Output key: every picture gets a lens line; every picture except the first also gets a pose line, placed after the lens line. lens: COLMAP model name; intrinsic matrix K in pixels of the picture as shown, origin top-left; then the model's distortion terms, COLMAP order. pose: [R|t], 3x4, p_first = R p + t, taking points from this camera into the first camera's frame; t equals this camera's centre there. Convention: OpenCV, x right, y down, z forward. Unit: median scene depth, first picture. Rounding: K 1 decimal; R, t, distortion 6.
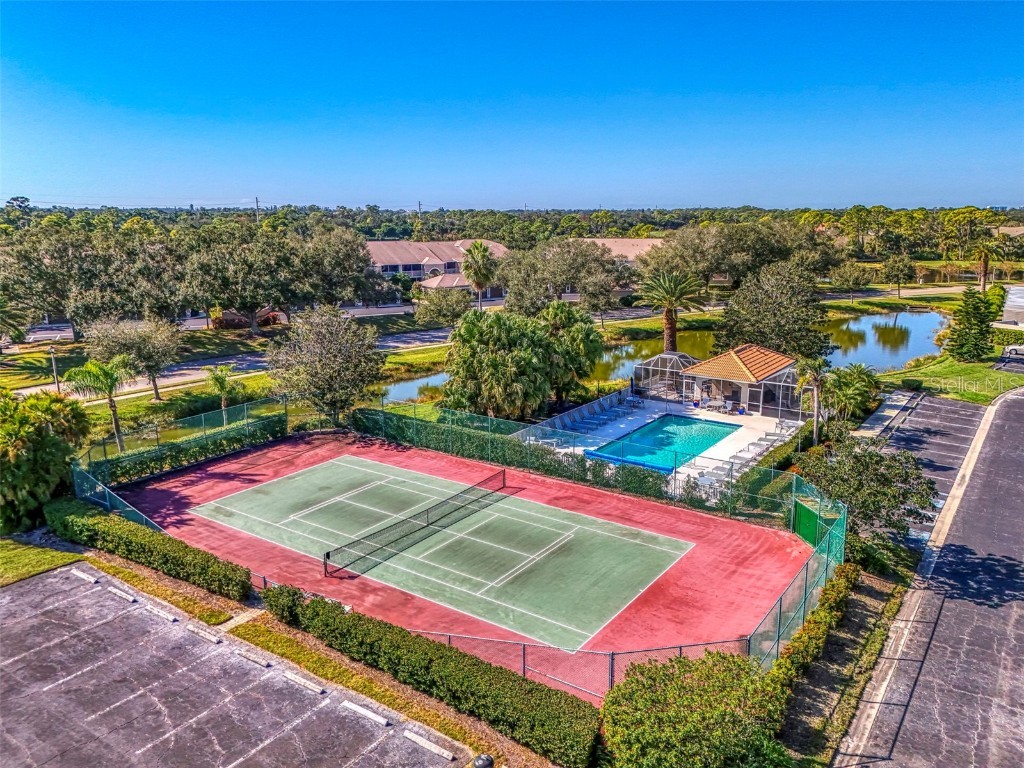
lens RADIAL K [[793.6, 0, 516.8], [0, 793.6, 295.0], [0, 0, 1]] dist [0.064312, -0.065544]
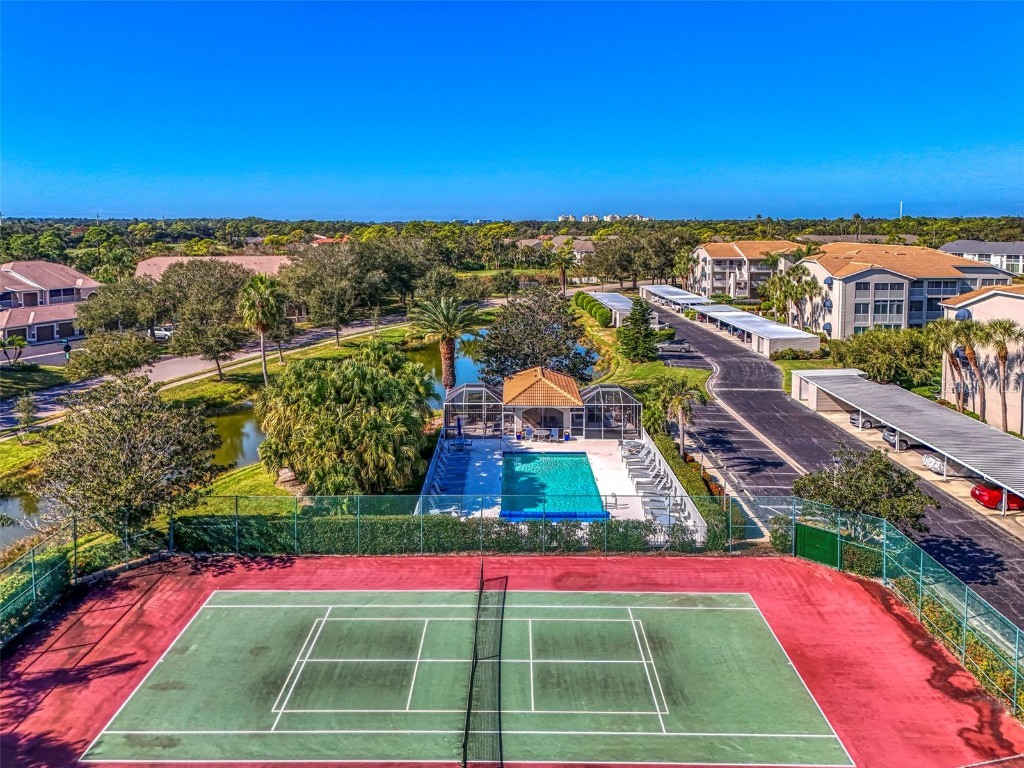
lens RADIAL K [[793.6, 0, 516.8], [0, 793.6, 295.0], [0, 0, 1]] dist [0.064312, -0.065544]
pose [[0.815712, -0.045606, 0.576658, -0.422617], [0.053932, 0.998541, 0.002682, -0.046161], [-0.575939, 0.028912, 0.816982, 0.298408]]
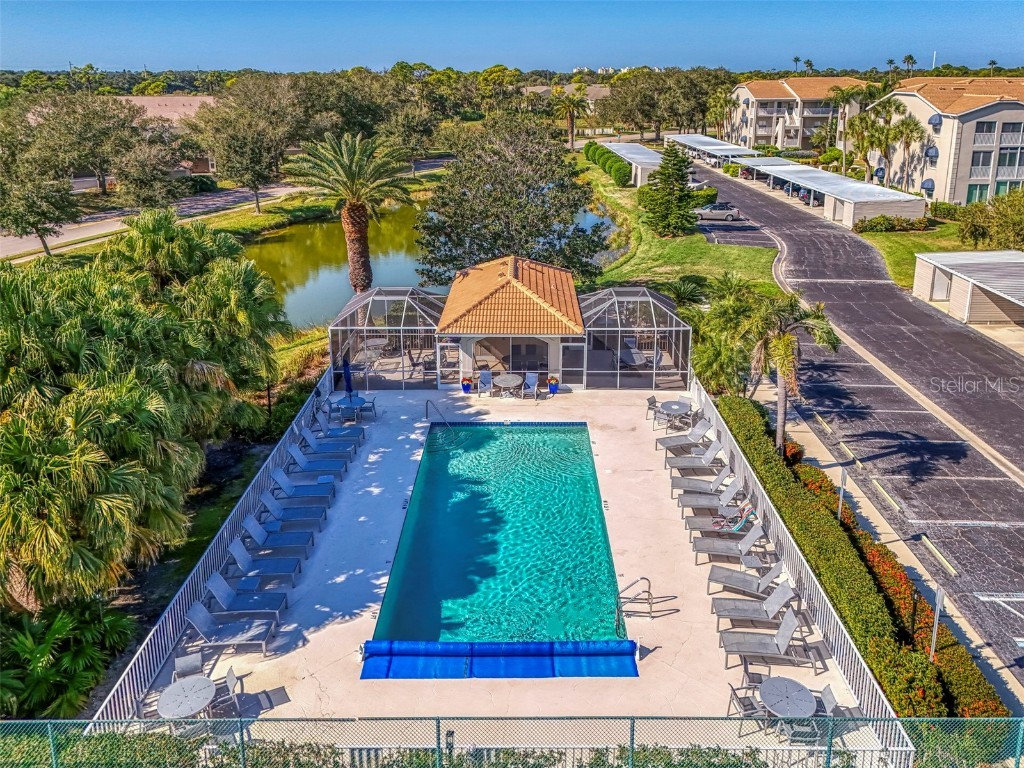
lens RADIAL K [[793.6, 0, 516.8], [0, 793.6, 295.0], [0, 0, 1]] dist [0.064312, -0.065544]
pose [[0.825028, -0.144624, 0.546272, -0.034943], [0.055101, 0.982678, 0.176943, -0.018167], [-0.562399, -0.115883, 0.818705, 0.748665]]
